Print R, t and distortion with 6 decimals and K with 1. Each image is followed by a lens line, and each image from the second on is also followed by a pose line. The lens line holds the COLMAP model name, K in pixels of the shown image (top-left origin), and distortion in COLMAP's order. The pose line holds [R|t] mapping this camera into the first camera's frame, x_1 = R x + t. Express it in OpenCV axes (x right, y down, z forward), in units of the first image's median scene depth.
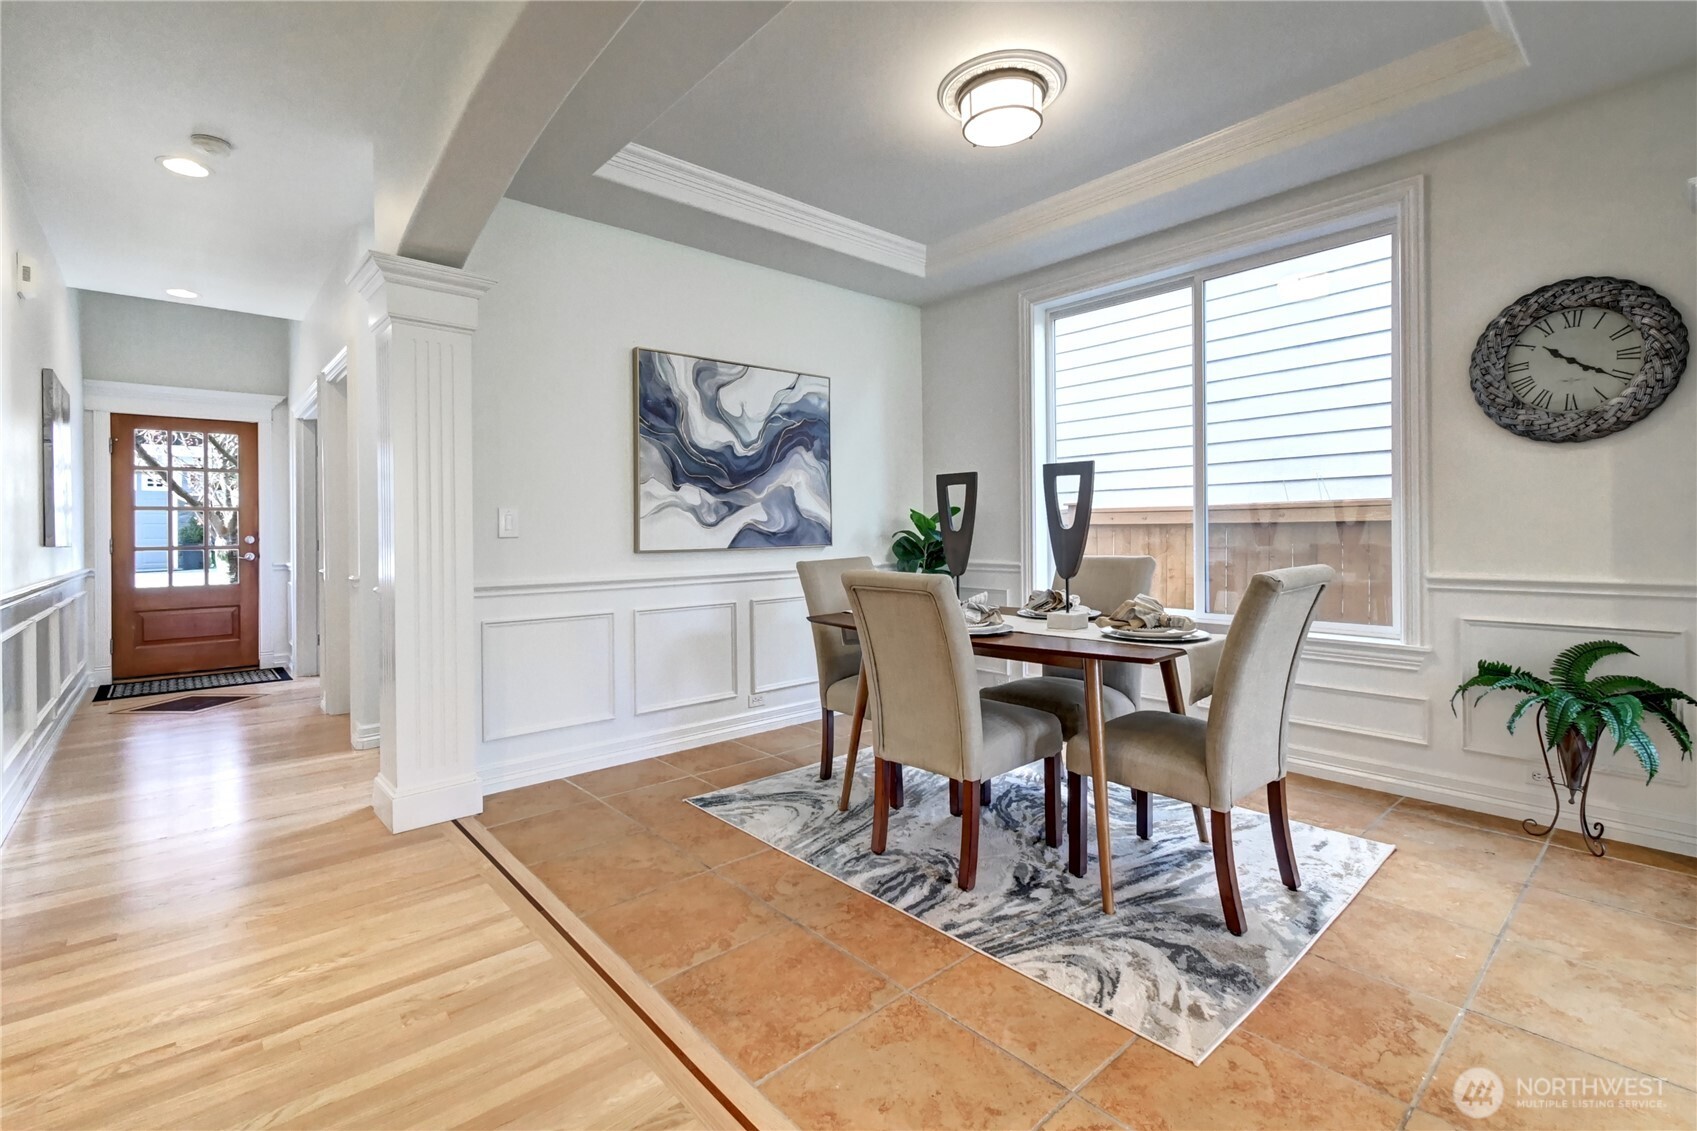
lens RADIAL K [[759.2, 0, 840.1], [0, 759.2, 533.2], [0, 0, 1]] dist [0.002004, -0.004699]
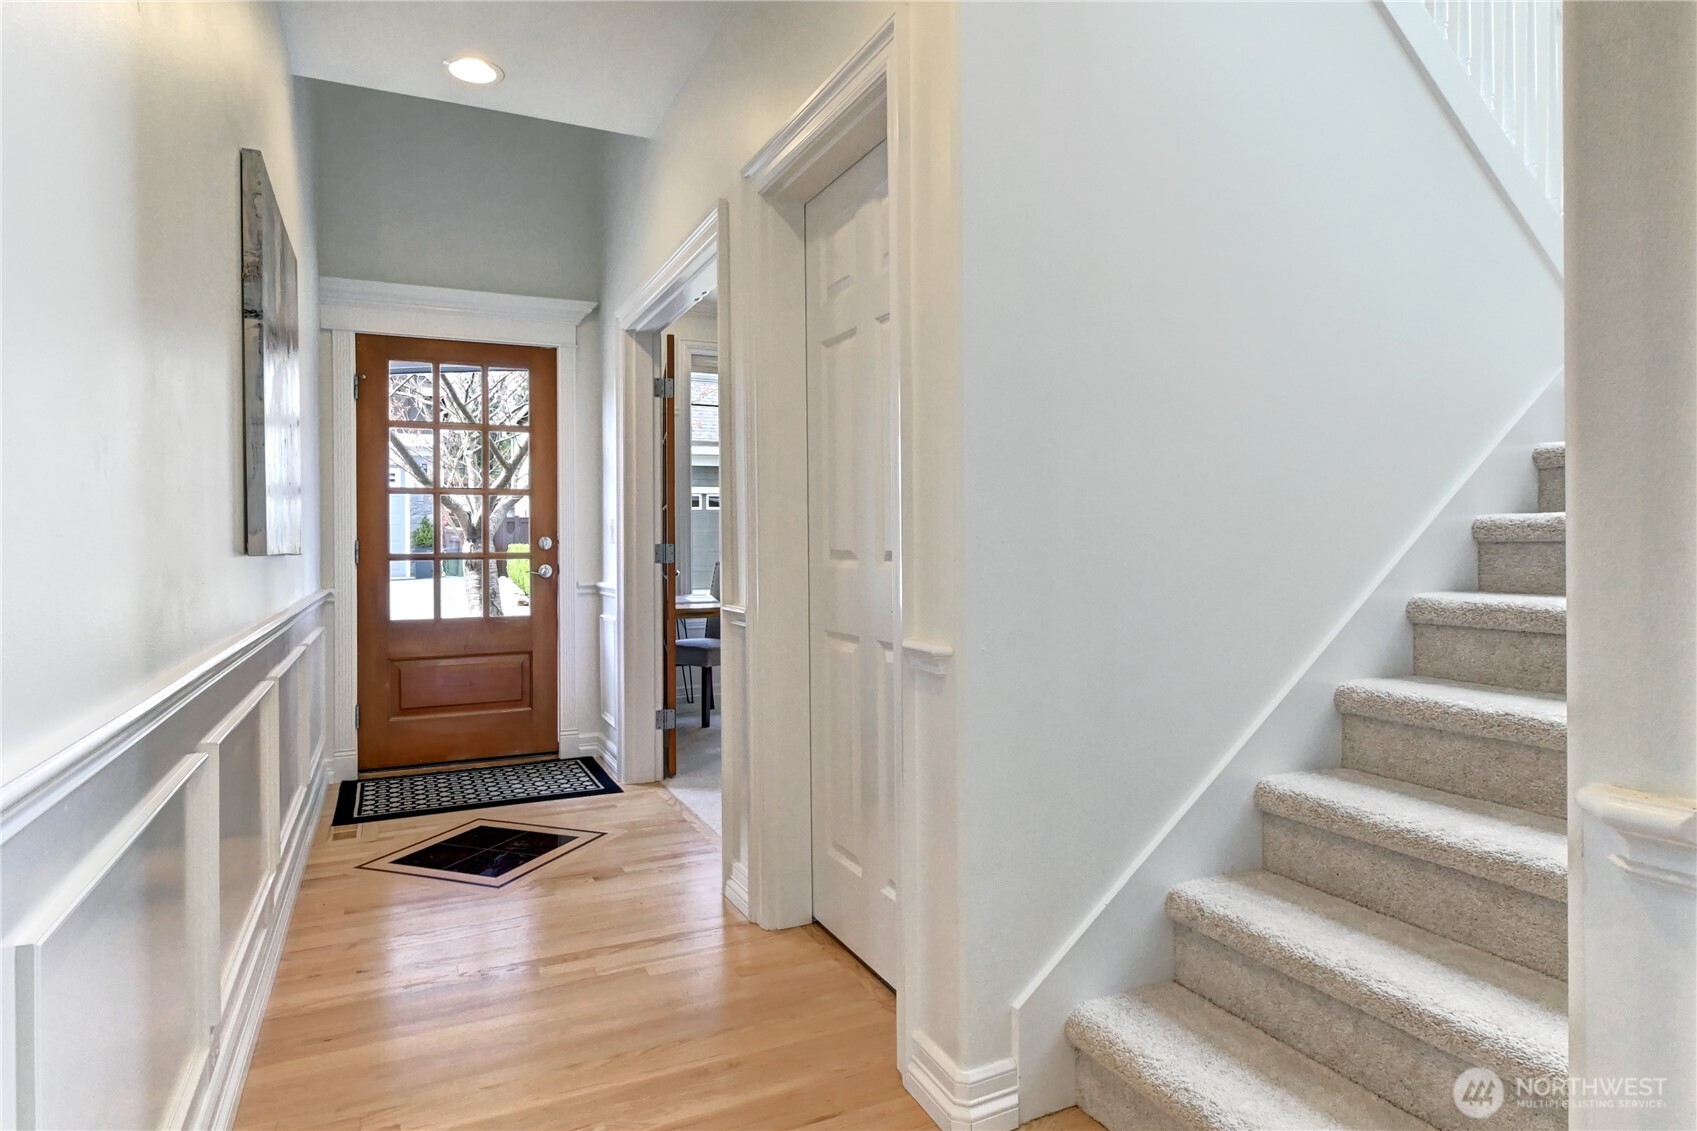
lens RADIAL K [[936.1, 0, 848.9], [0, 936.1, 555.3], [0, 0, 1]] dist [-0.005148, -0.000752]
pose [[0.963384, 0.011149, -0.267893, -0.372392], [-0.007079, 0.999844, 0.016154, 0.004681], [0.268031, -0.013666, 0.963313, 0.374614]]
